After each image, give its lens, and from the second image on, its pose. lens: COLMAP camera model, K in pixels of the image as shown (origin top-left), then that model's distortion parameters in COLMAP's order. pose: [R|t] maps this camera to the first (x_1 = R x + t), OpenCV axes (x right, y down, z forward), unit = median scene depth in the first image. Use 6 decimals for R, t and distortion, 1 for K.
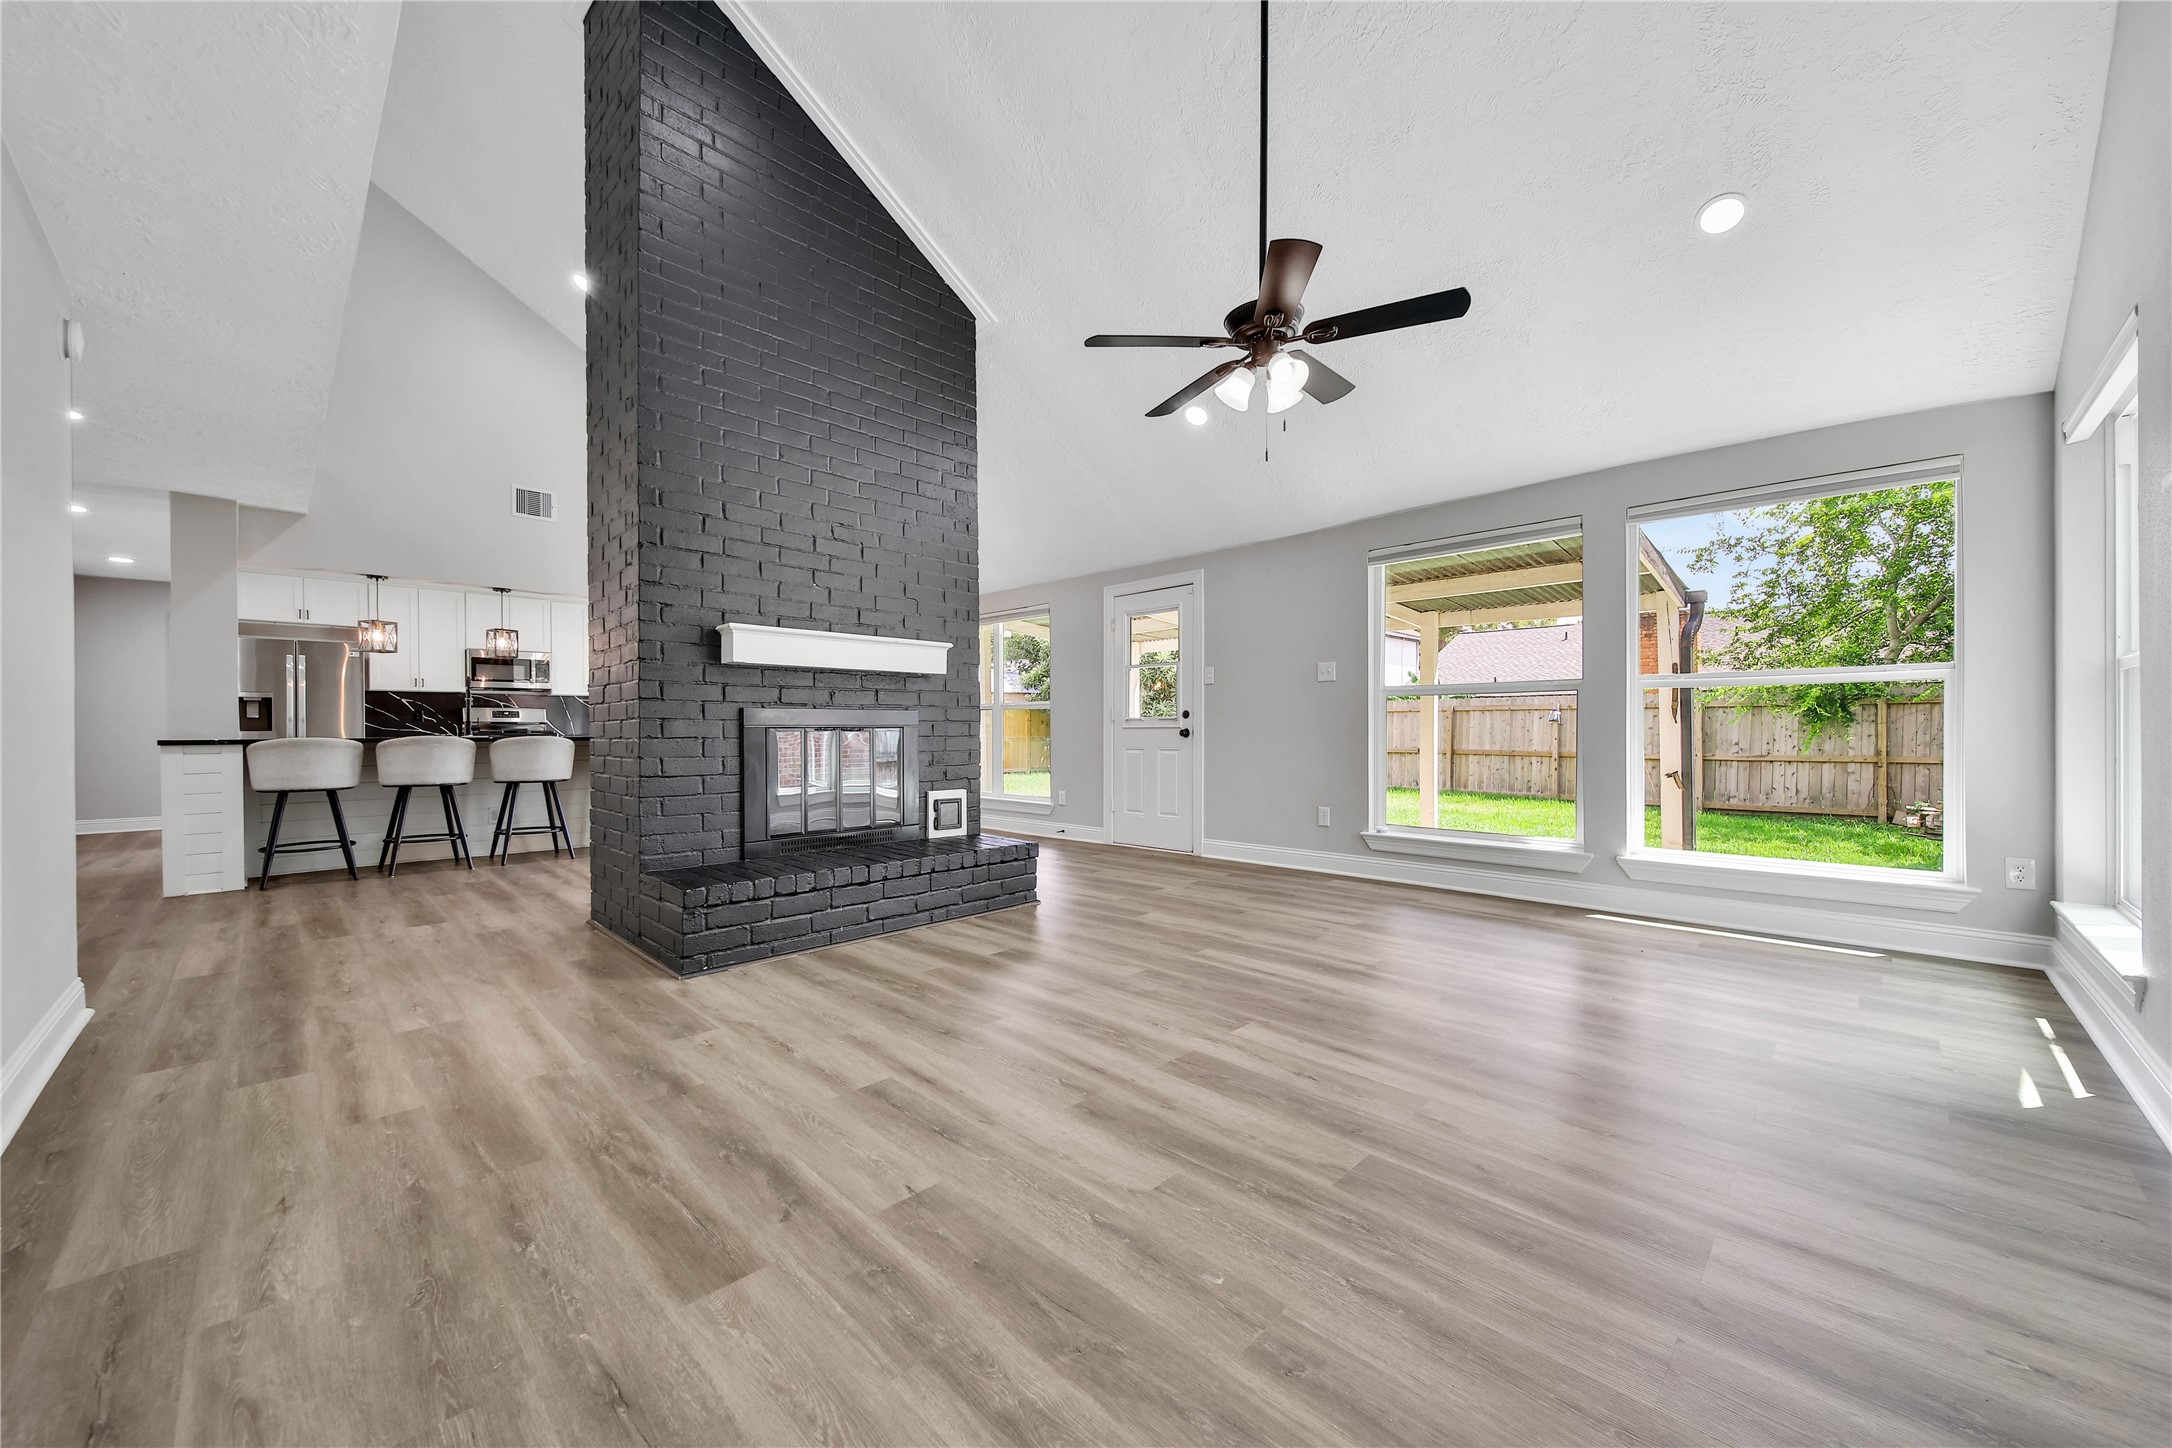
lens RADIAL K [[790.0, 0, 1084.9], [0, 790.0, 727.5], [0, 0, 1]] dist [0.000134, 0.000104]
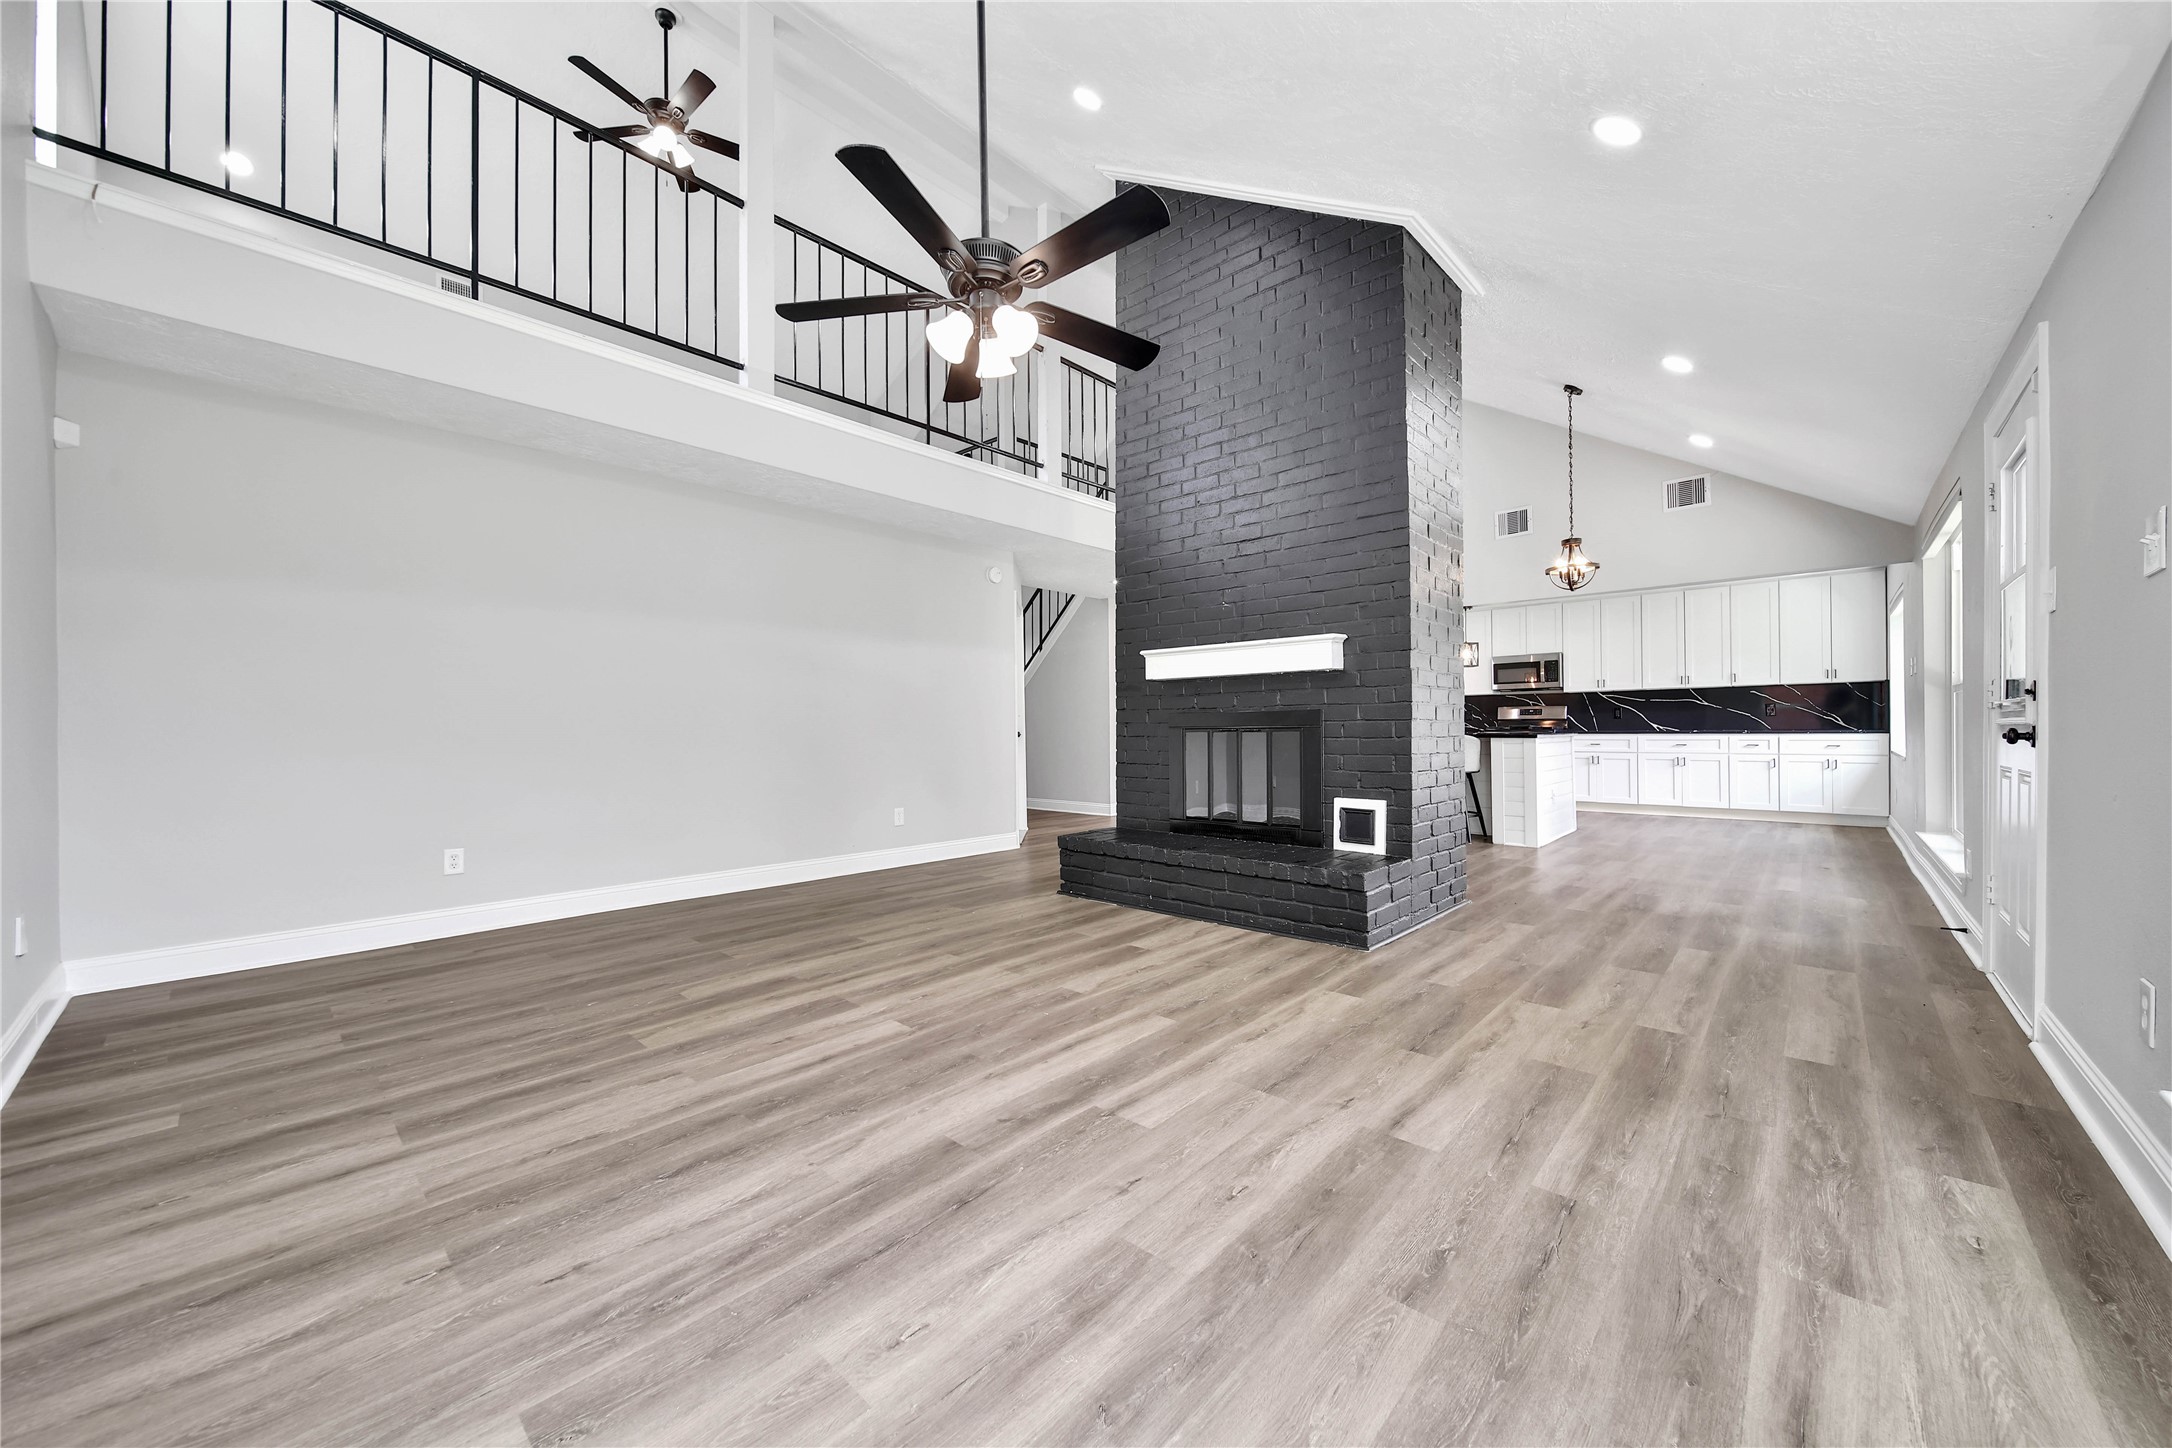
lens RADIAL K [[790.0, 0, 1088.0], [0, 790.0, 728.2], [0, 0, 1]] dist [0.000134, 0.000104]
pose [[0.042857, 0.001959, -0.999079, 1.192248], [0.009264, 0.999954, 0.002358, -0.005541], [0.999038, -0.009356, 0.042837, 1.159645]]
